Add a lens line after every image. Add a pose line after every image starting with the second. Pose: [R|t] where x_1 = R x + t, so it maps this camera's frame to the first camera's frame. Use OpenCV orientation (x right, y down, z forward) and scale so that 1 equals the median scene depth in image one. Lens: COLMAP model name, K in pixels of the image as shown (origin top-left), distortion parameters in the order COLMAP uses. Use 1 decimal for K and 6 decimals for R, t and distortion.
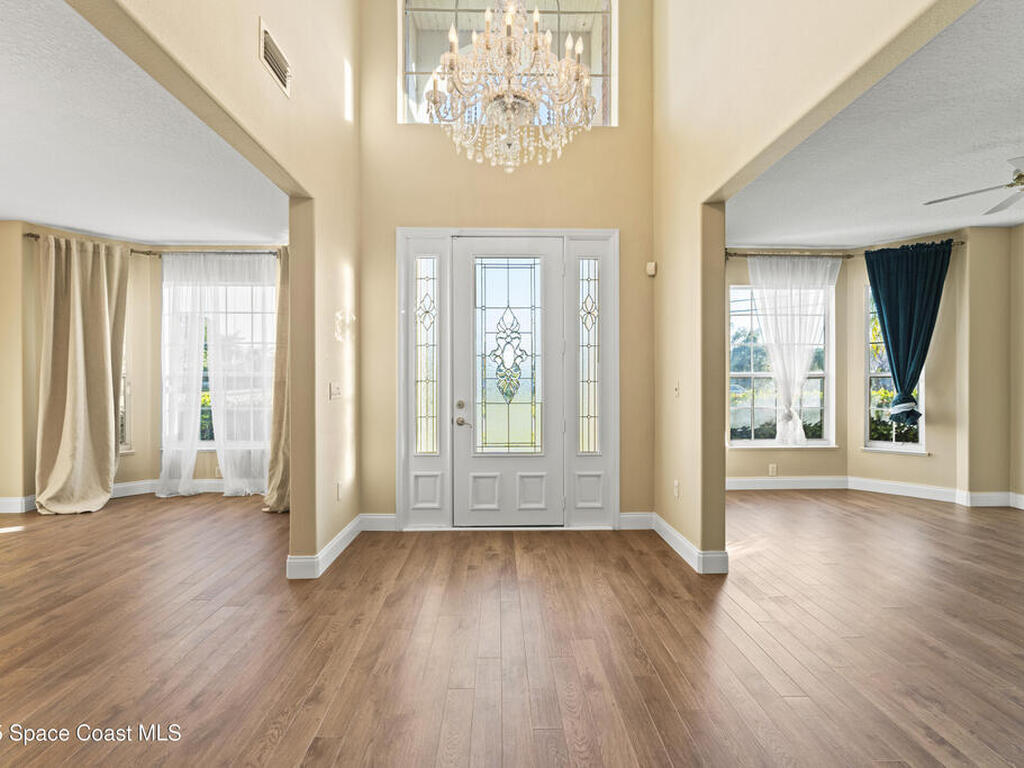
lens RADIAL K [[457.4, 0, 506.3], [0, 457.4, 382.7], [0, 0, 1]] dist [-0.004835, 0.002442]
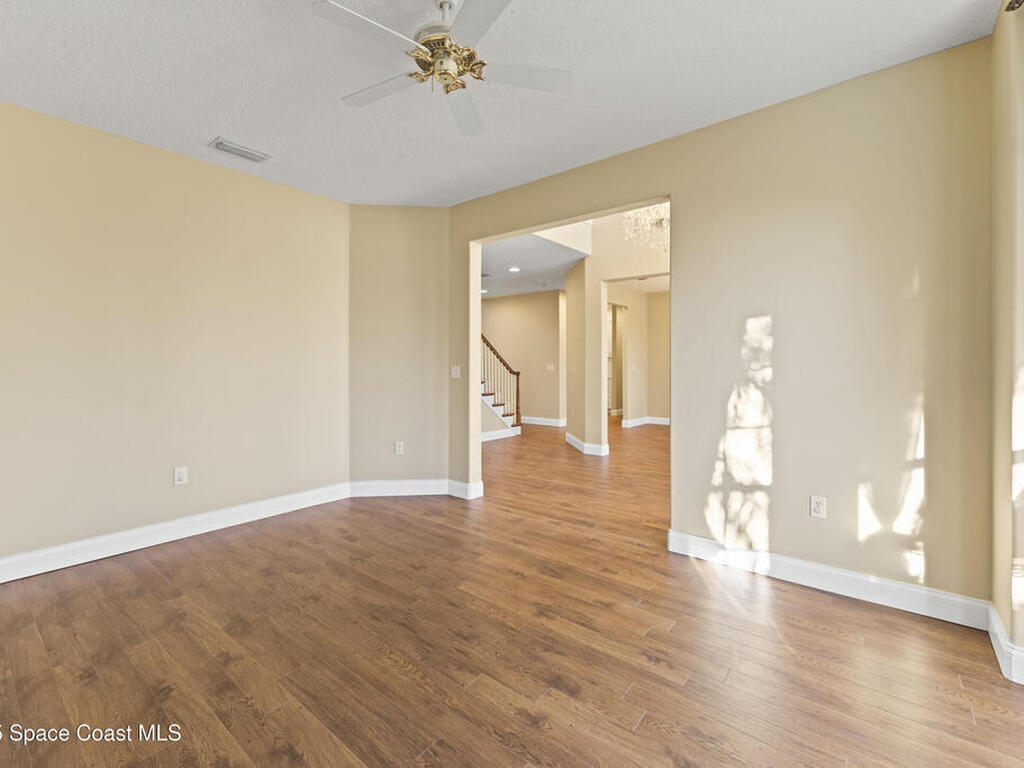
lens RADIAL K [[457.4, 0, 504.0], [0, 457.4, 378.6], [0, 0, 1]] dist [-0.004835, 0.002442]
pose [[-0.654444, 0.022755, -0.755768, 0.919144], [-0.001796, 0.999497, 0.031649, -0.003924], [0.756109, 0.022070, -0.654074, 0.846658]]
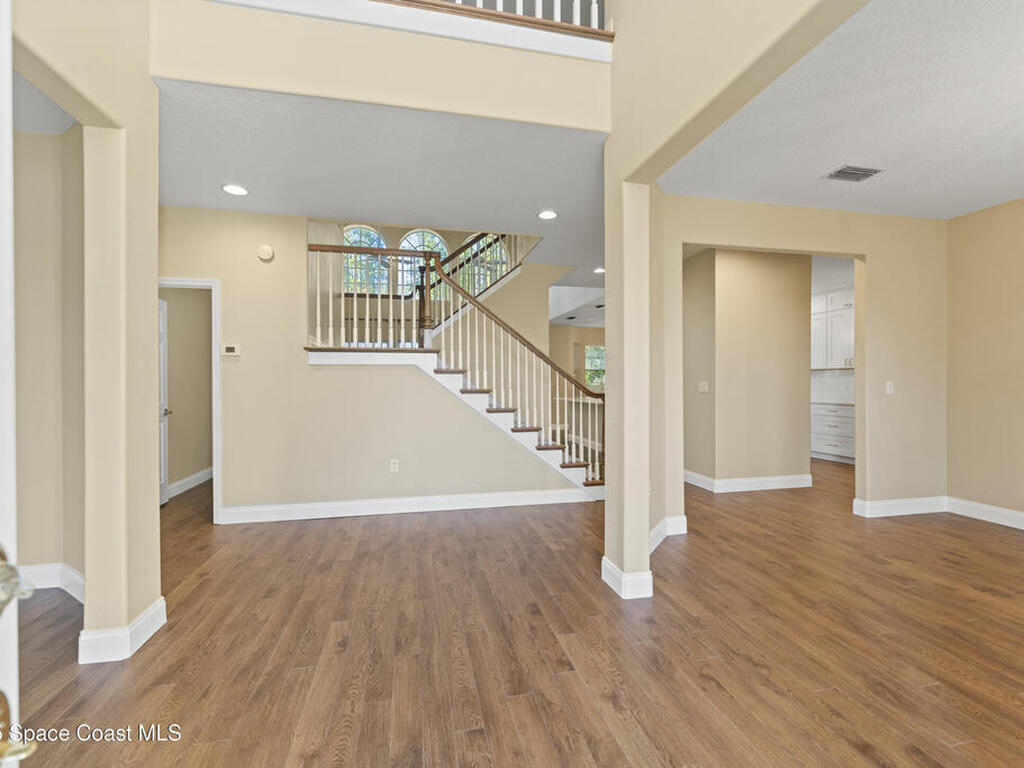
lens RADIAL K [[457.4, 0, 505.4], [0, 457.4, 384.4], [0, 0, 1]] dist [-0.004835, 0.002442]
pose [[-0.981096, 0.005578, -0.193442, 0.000702], [0.004209, 0.999963, 0.007488, -0.003181], [0.193477, 0.006532, -0.981083, 0.717185]]
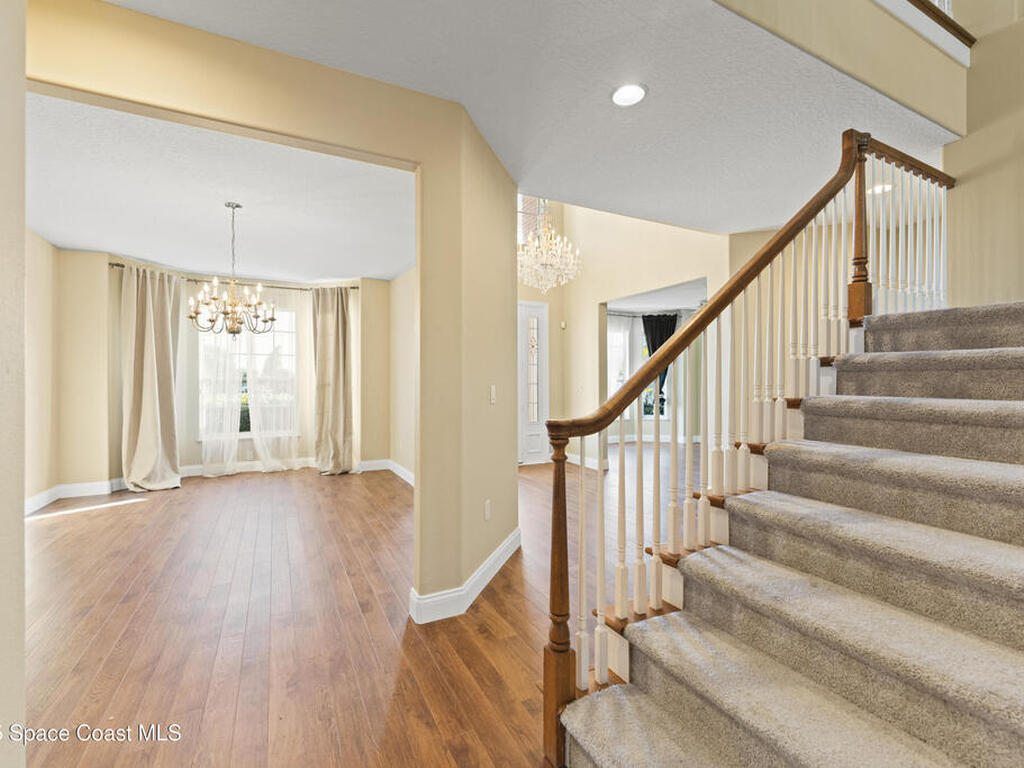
lens RADIAL K [[457.4, 0, 507.5], [0, 457.4, 382.2], [0, 0, 1]] dist [-0.004835, 0.002442]
pose [[0.900345, -0.001284, 0.435176, -0.573405], [0.004026, 0.999977, -0.005378, 0.000410], [-0.435159, 0.006594, 0.900330, -0.492286]]
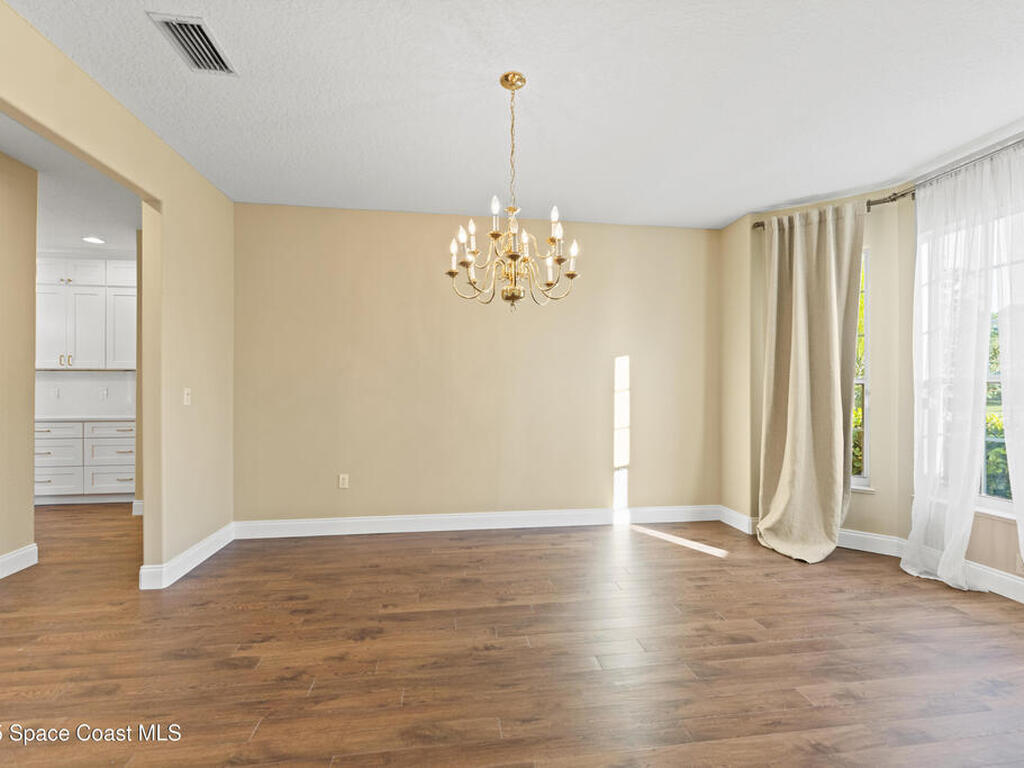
lens RADIAL K [[457.4, 0, 511.7], [0, 457.4, 388.9], [0, 0, 1]] dist [-0.004835, 0.002442]
pose [[0.124827, -0.003381, -0.992173, -0.197048], [-0.005723, 0.999975, -0.004127, 0.002362], [0.992162, 0.006193, 0.124805, 0.375186]]
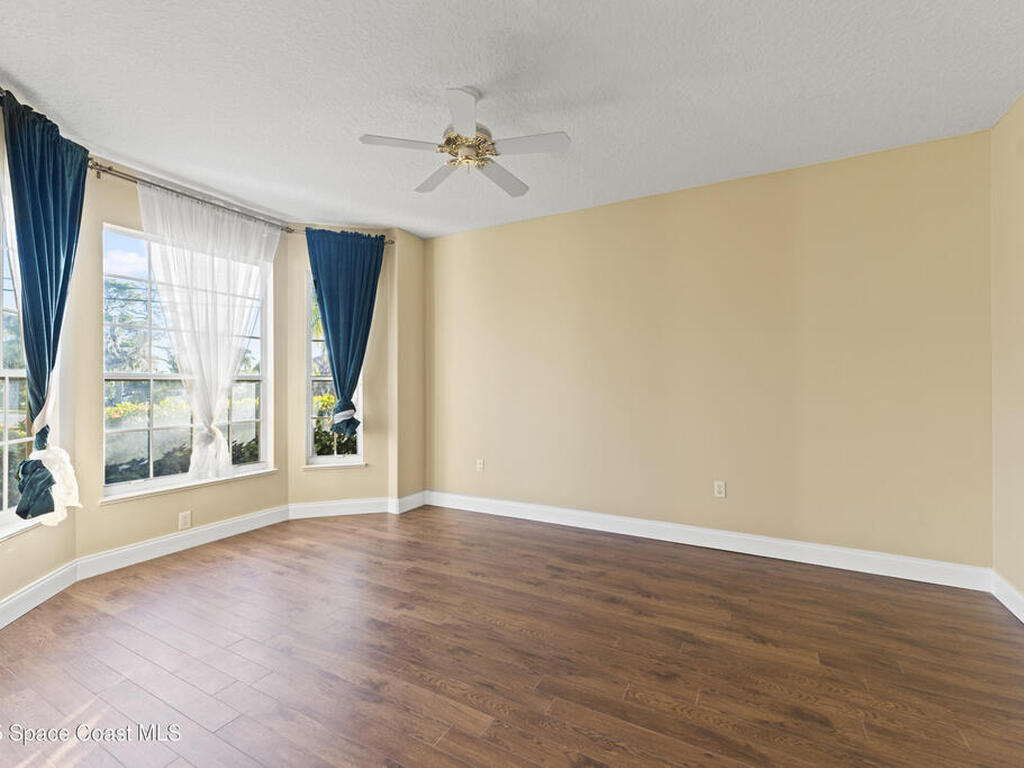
lens RADIAL K [[457.4, 0, 514.3], [0, 457.4, 381.8], [0, 0, 1]] dist [-0.004835, 0.002442]
pose [[0.489730, 0.002725, 0.871870, 0.260656], [0.003953, 0.999978, -0.005346, -0.004245], [-0.871865, 0.006065, 0.489709, 0.278823]]
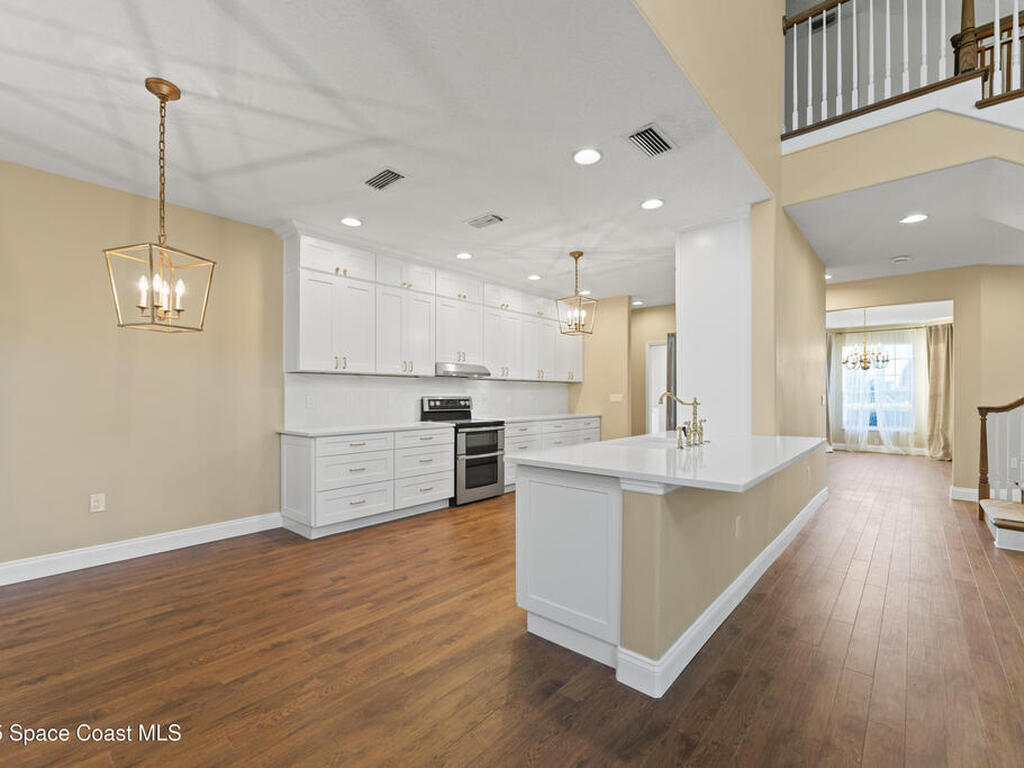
lens RADIAL K [[457.4, 0, 515.3], [0, 457.4, 392.5], [0, 0, 1]] dist [-0.004835, 0.002442]
pose [[0.735832, -0.003554, -0.677154, -0.476359], [-0.003397, 0.999954, -0.008940, 0.007257], [0.677155, 0.008879, 0.735787, -1.575389]]
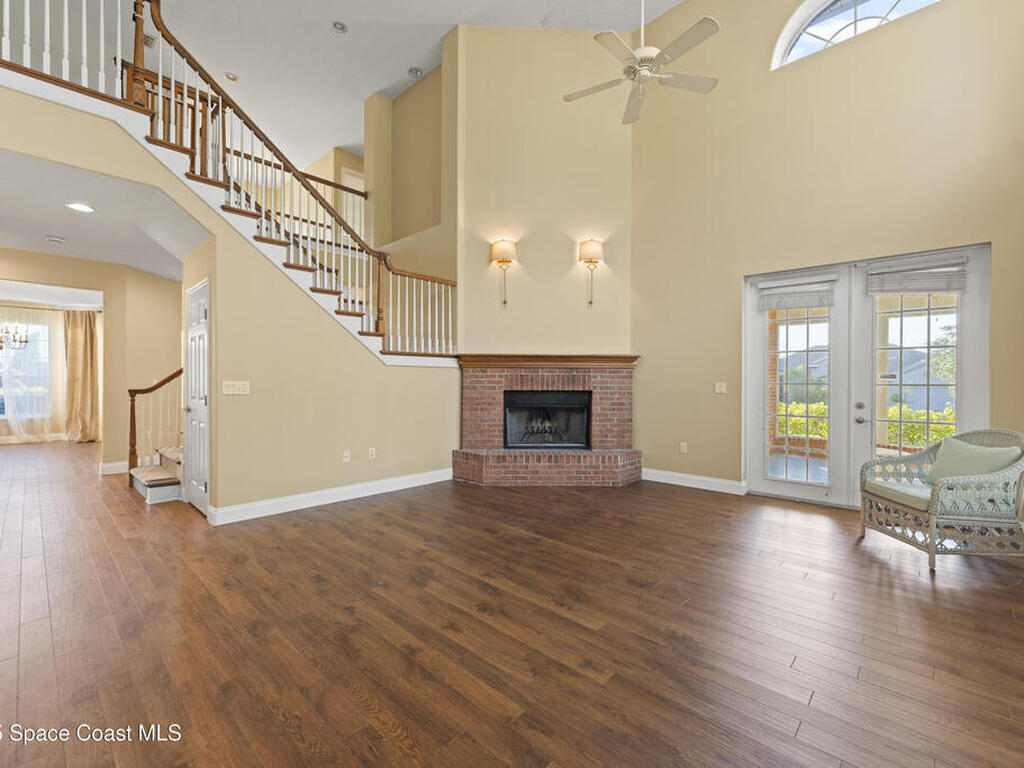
lens RADIAL K [[457.4, 0, 505.1], [0, 457.4, 382.1], [0, 0, 1]] dist [-0.004835, 0.002442]
pose [[0.707179, -0.002325, 0.707031, -0.546751], [0.001526, 0.999997, 0.001762, 0.006986], [-0.707033, -0.000167, 0.707180, -1.640342]]
